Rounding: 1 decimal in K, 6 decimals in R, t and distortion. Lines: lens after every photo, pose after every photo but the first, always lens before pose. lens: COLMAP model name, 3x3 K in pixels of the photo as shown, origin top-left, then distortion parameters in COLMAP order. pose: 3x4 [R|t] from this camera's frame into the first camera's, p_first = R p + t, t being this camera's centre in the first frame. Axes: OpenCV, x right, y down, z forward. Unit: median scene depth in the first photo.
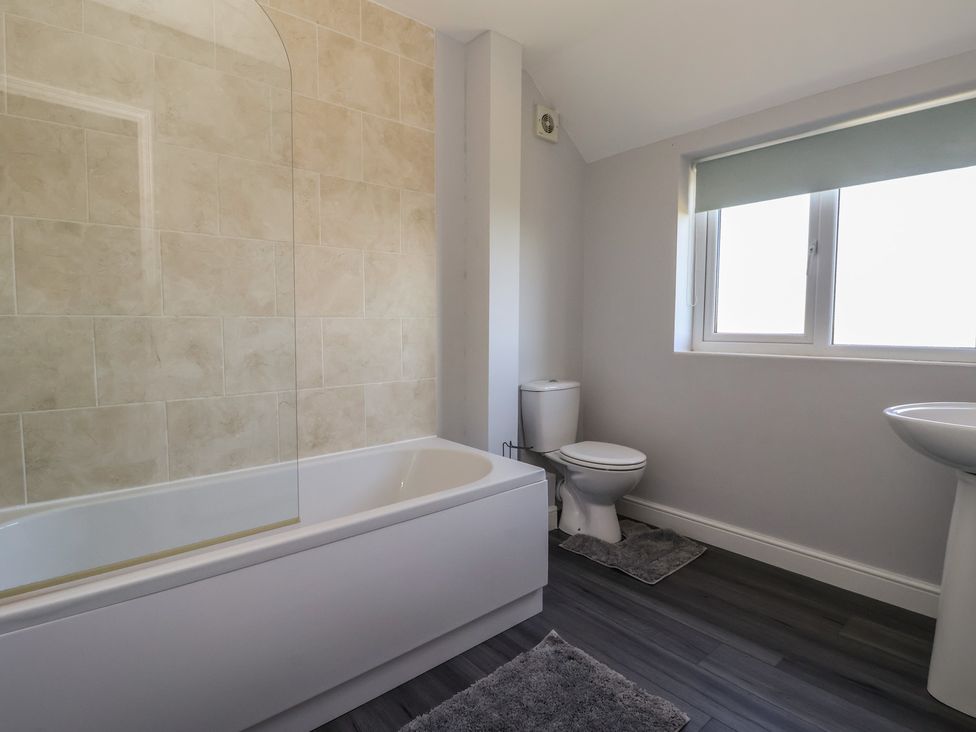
lens RADIAL K [[511.9, 0, 483.2], [0, 511.9, 350.8], [0, 0, 1]] dist [-0.005233, -0.001860]
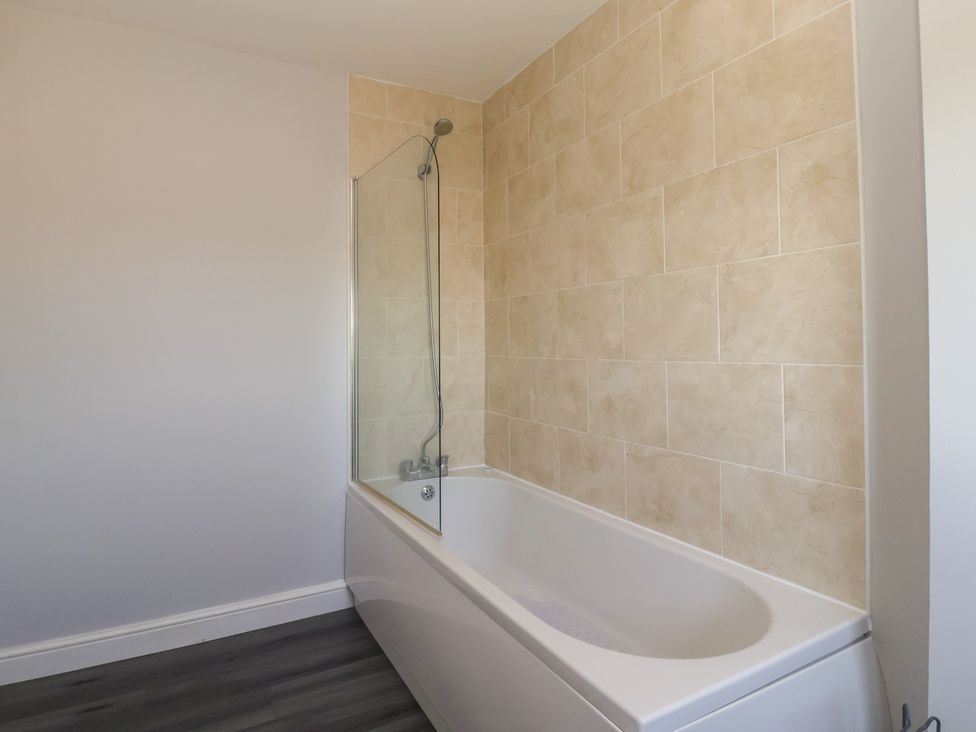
lens RADIAL K [[511.9, 0, 483.2], [0, 511.9, 350.8], [0, 0, 1]] dist [-0.005233, -0.001860]
pose [[-0.174597, -0.006534, -0.984618, 0.527573], [-0.069161, 0.997590, 0.005644, -0.066640], [0.982208, 0.069083, -0.174628, 0.865238]]
